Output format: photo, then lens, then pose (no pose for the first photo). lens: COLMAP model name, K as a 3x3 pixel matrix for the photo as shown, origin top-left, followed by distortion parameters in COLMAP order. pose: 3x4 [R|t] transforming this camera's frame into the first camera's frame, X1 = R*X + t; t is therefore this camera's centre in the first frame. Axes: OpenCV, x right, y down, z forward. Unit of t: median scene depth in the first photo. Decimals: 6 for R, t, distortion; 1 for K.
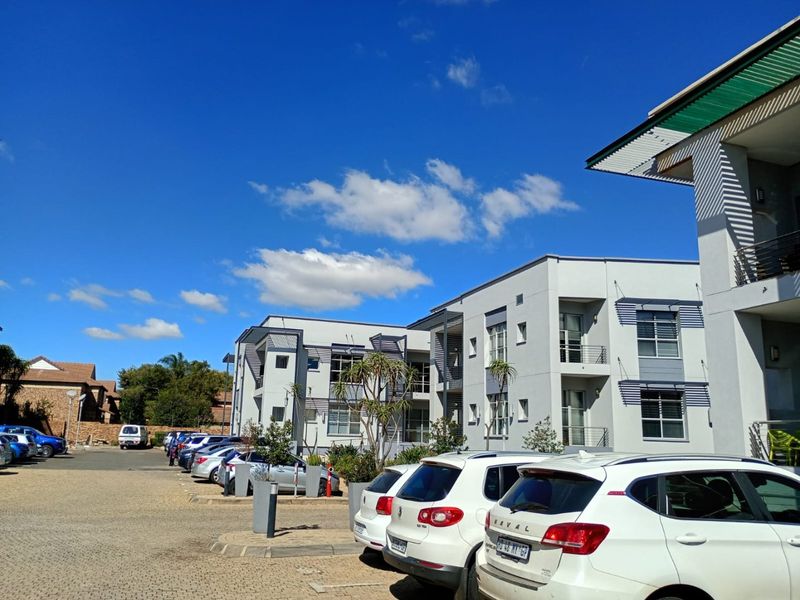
lens RADIAL K [[633.4, 0, 400.3], [0, 633.4, 302.4], [0, 0, 1]] dist [0.047725, -0.072871]
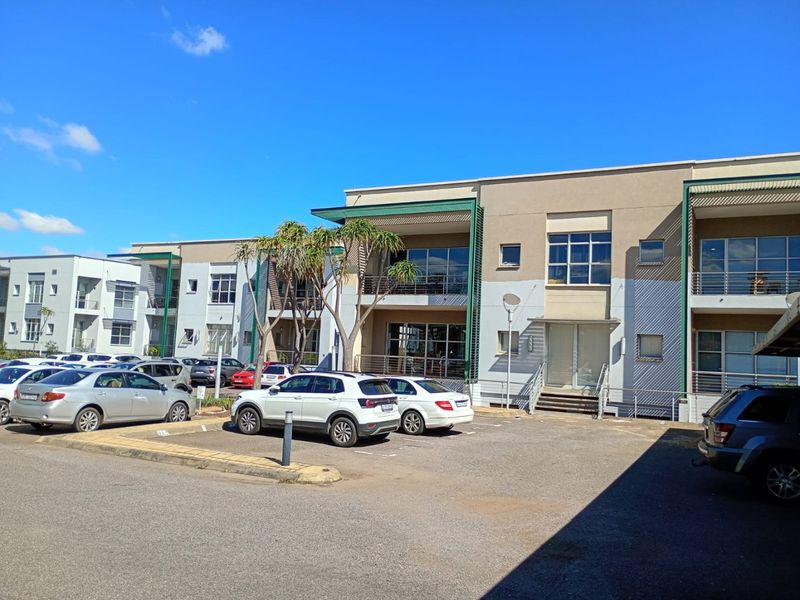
lens RADIAL K [[638.1, 0, 386.7], [0, 638.1, 300.0], [0, 0, 1]] dist [0.056270, -0.077217]
pose [[0.711162, 0.072822, 0.699247, -0.459471], [-0.181341, 0.979964, 0.082374, -0.268199], [-0.679238, -0.185383, 0.710119, -1.089423]]
